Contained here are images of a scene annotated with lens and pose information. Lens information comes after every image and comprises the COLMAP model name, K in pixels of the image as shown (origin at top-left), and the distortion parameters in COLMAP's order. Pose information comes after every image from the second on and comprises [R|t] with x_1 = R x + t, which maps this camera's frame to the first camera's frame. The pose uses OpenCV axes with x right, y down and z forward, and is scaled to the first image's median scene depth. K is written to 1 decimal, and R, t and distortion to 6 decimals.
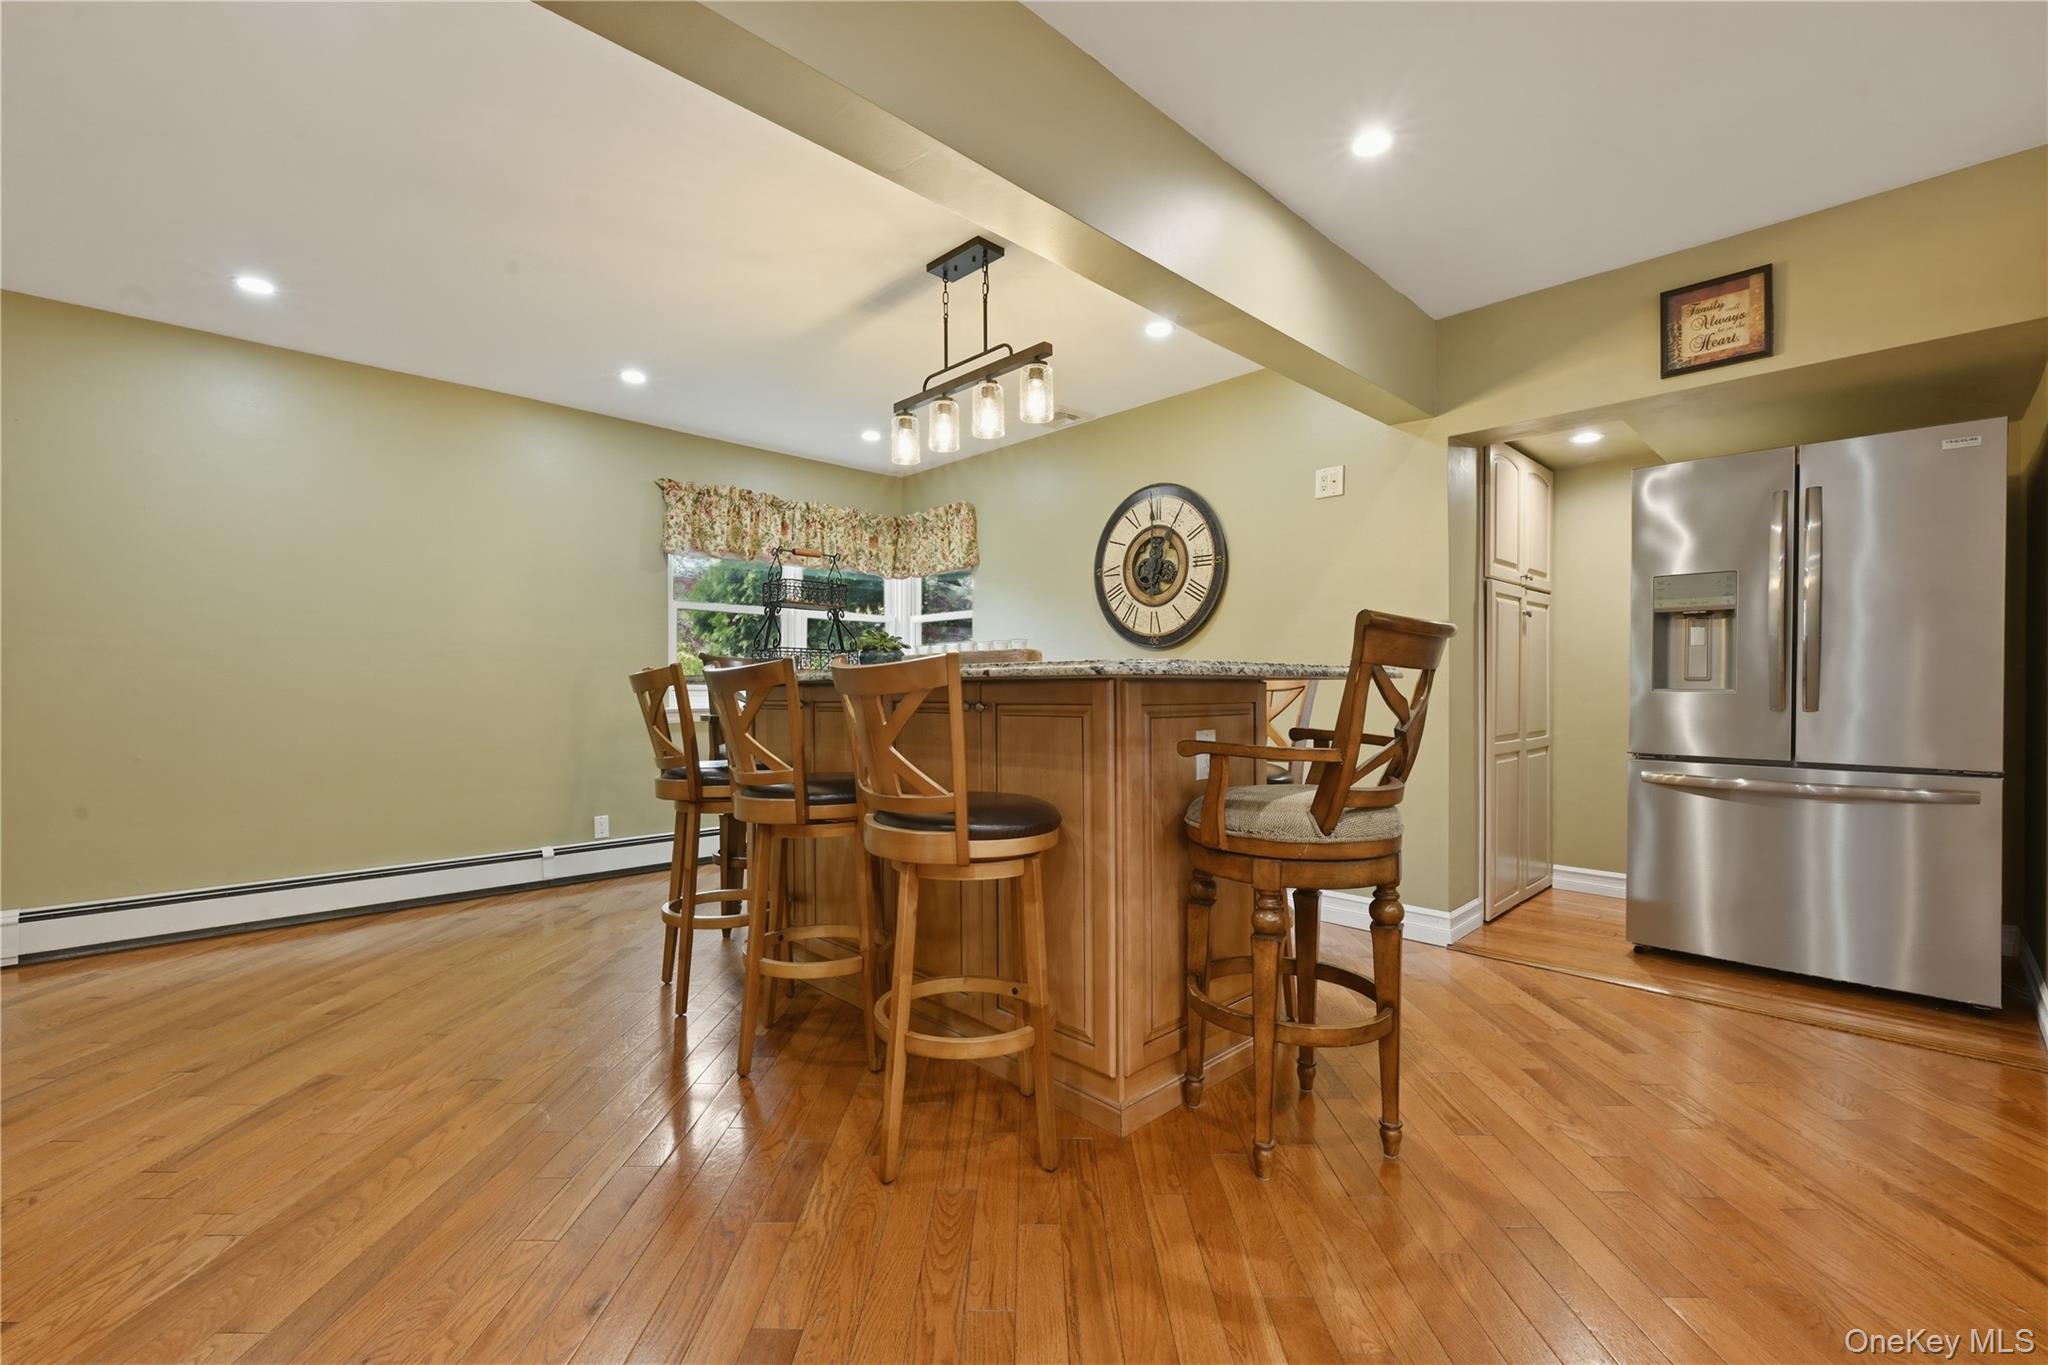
lens RADIAL K [[861.2, 0, 1028.1], [0, 861.2, 689.2], [0, 0, 1]] dist [0.000576, -0.000655]
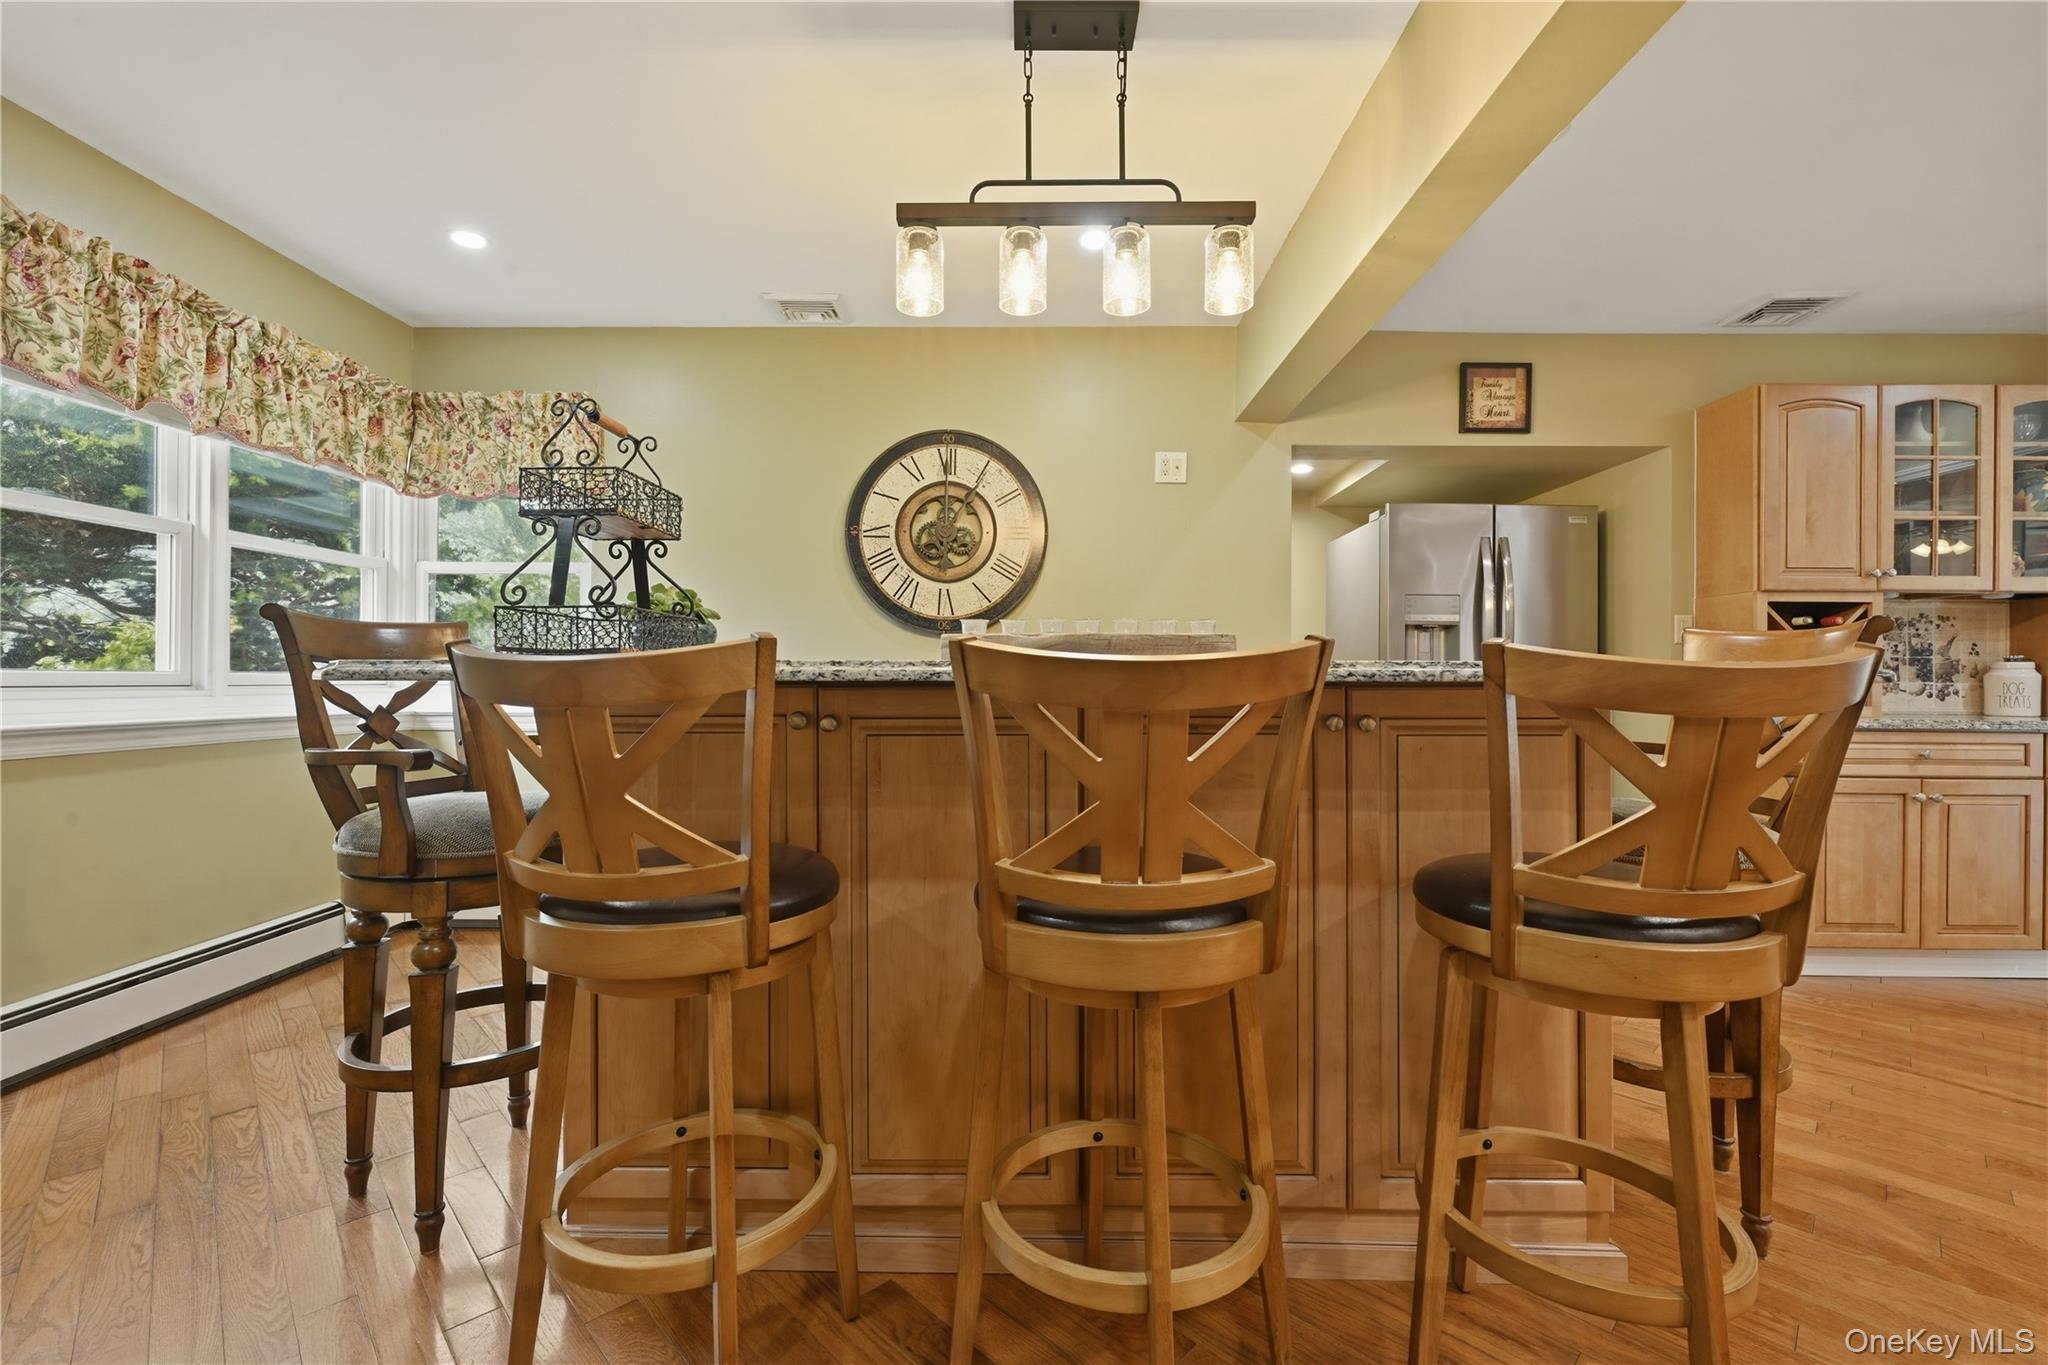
lens RADIAL K [[861.2, 0, 1030.9], [0, 861.2, 669.3], [0, 0, 1]] dist [0.000576, -0.000655]
pose [[0.703821, 0.011170, 0.710290, -0.366140], [-0.005054, 0.999930, -0.010717, -0.007387], [-0.710360, 0.003953, 0.703828, 0.383713]]
